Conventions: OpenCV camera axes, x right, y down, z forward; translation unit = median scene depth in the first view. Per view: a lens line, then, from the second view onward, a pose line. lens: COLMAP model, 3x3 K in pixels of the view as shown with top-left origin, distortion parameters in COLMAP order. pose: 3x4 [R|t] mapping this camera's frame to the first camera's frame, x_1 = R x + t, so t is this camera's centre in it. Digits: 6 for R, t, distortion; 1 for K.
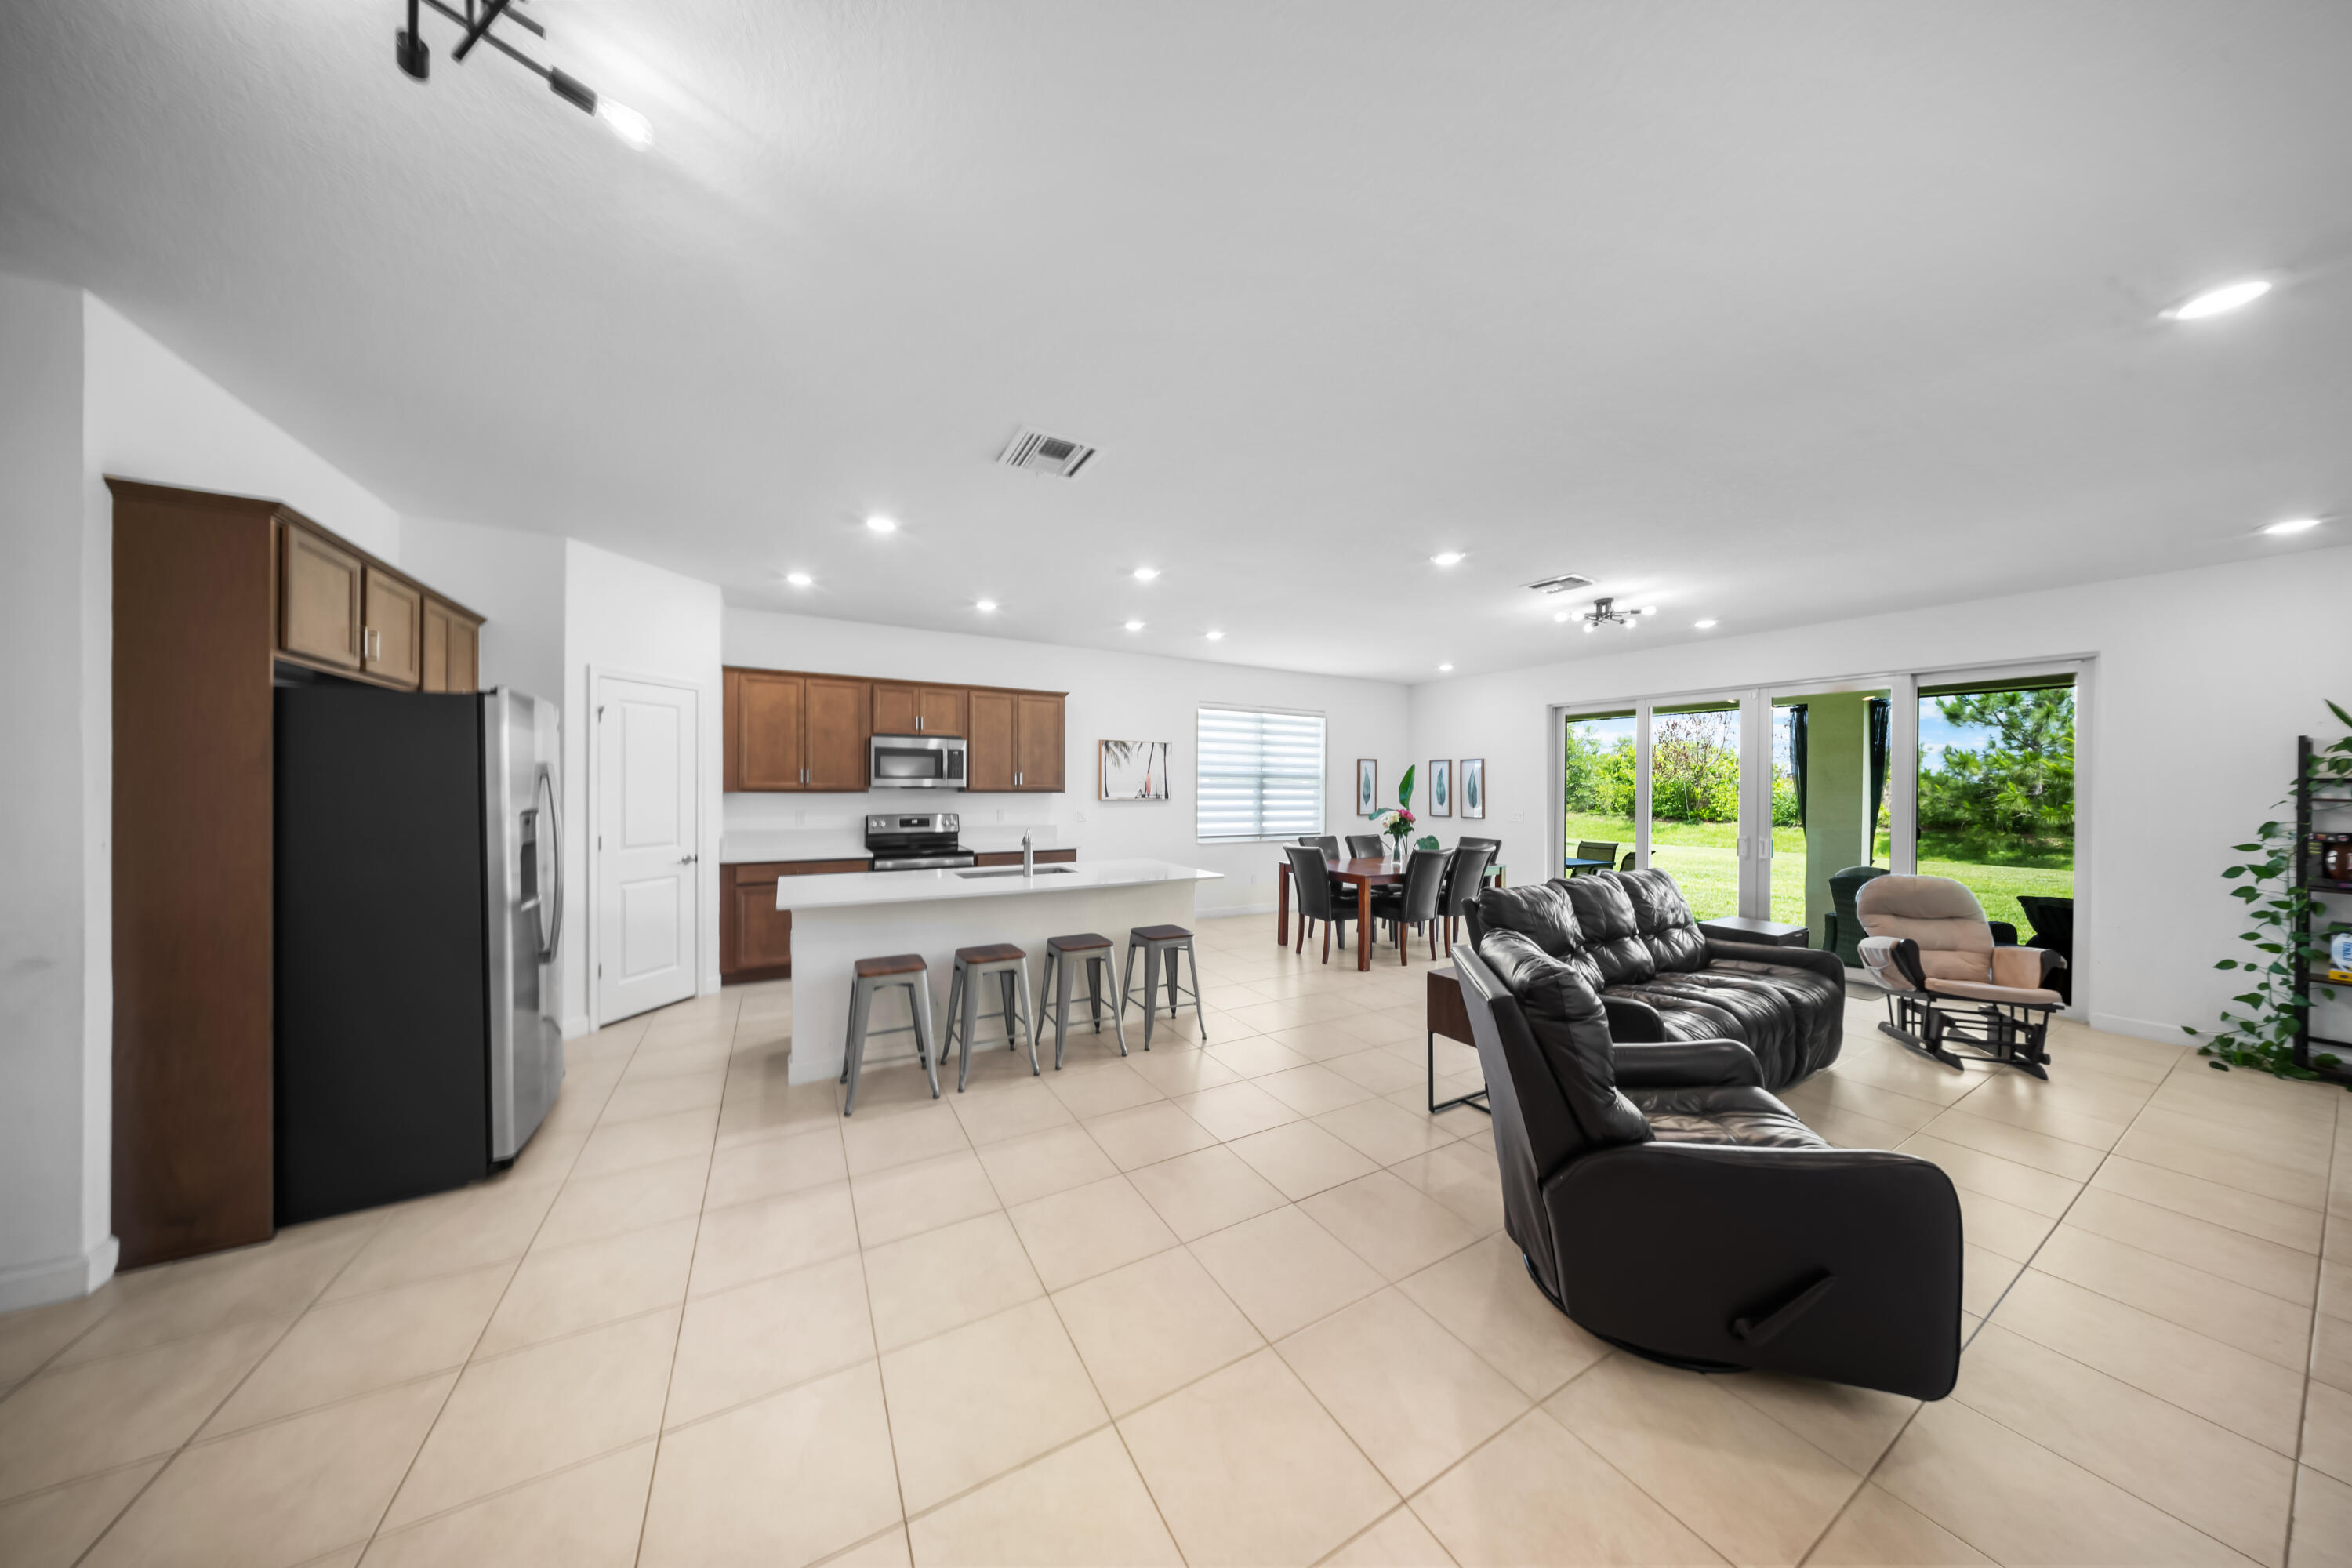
lens RADIAL K [[685.0, 0, 1172.4], [0, 685.0, 784.5], [0, 0, 1]] dist [-0.004307, -0.000079]
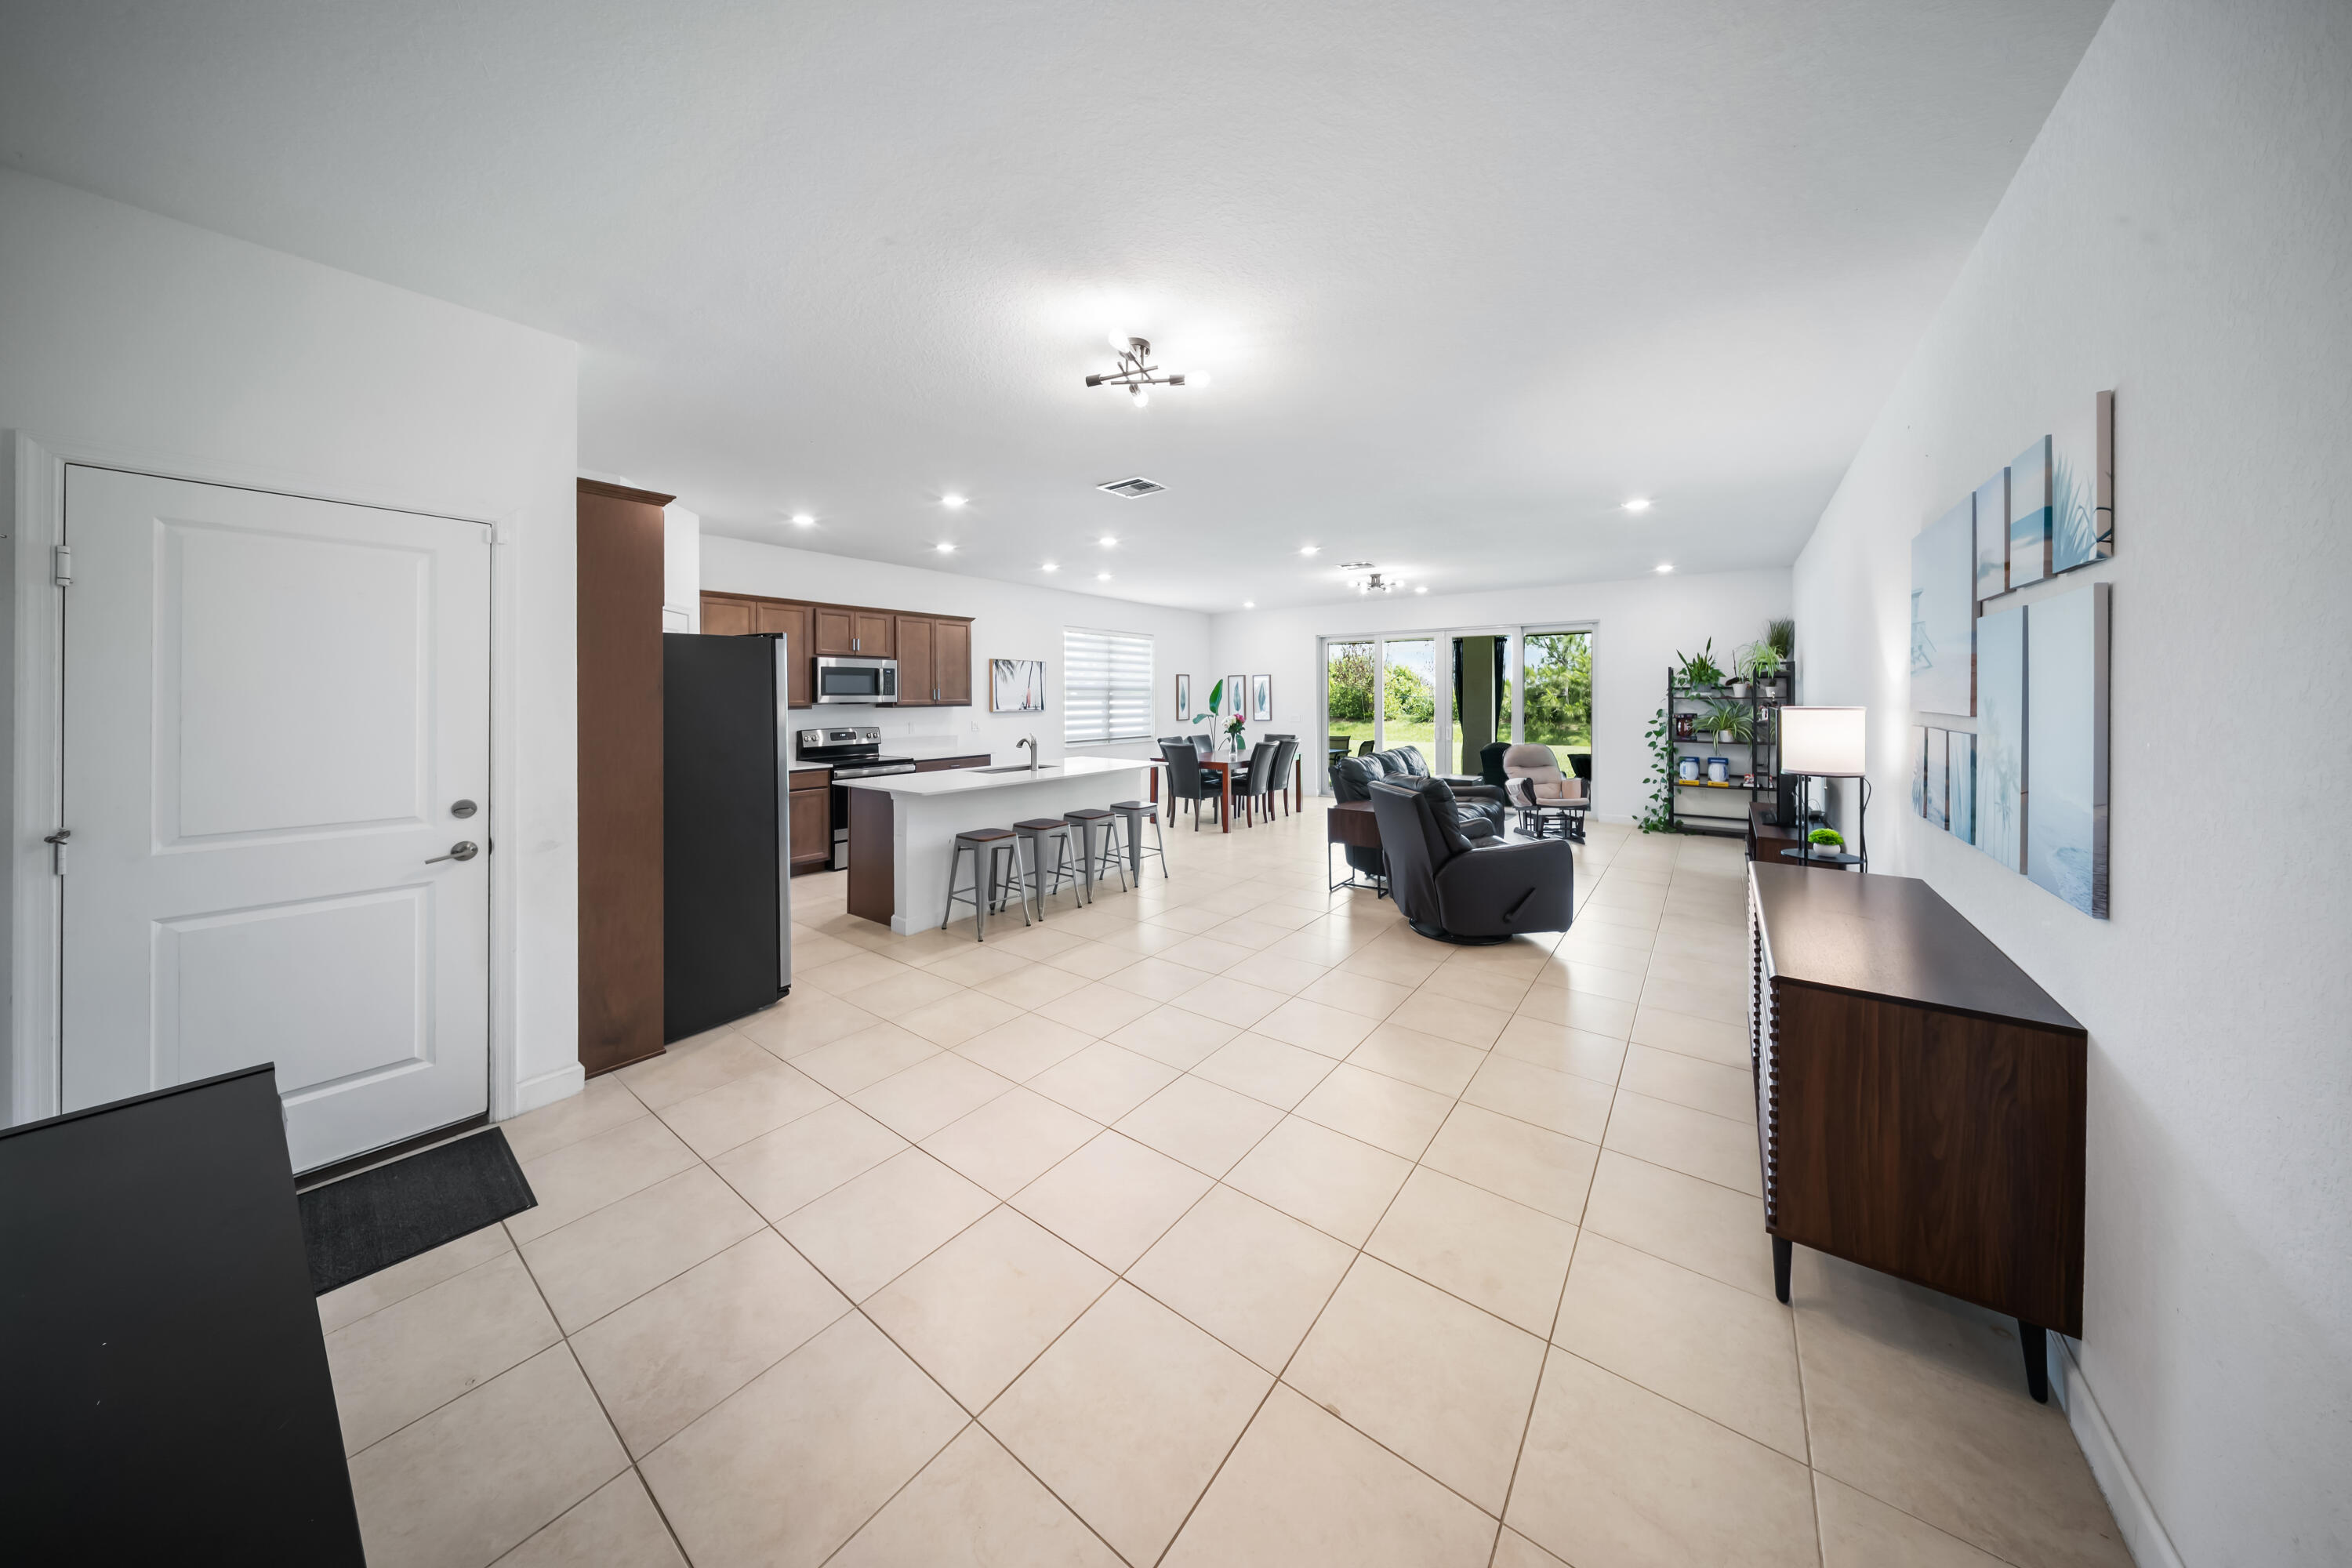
lens RADIAL K [[699.6, 0, 1176.1], [0, 699.6, 695.6], [0, 0, 1]] dist [-0.000099, -0.000009]
pose [[0.920539, -0.012176, 0.390461, -0.339223], [0.011706, 0.999925, 0.003583, -0.005857], [-0.390475, 0.001272, 0.920613, -0.231958]]
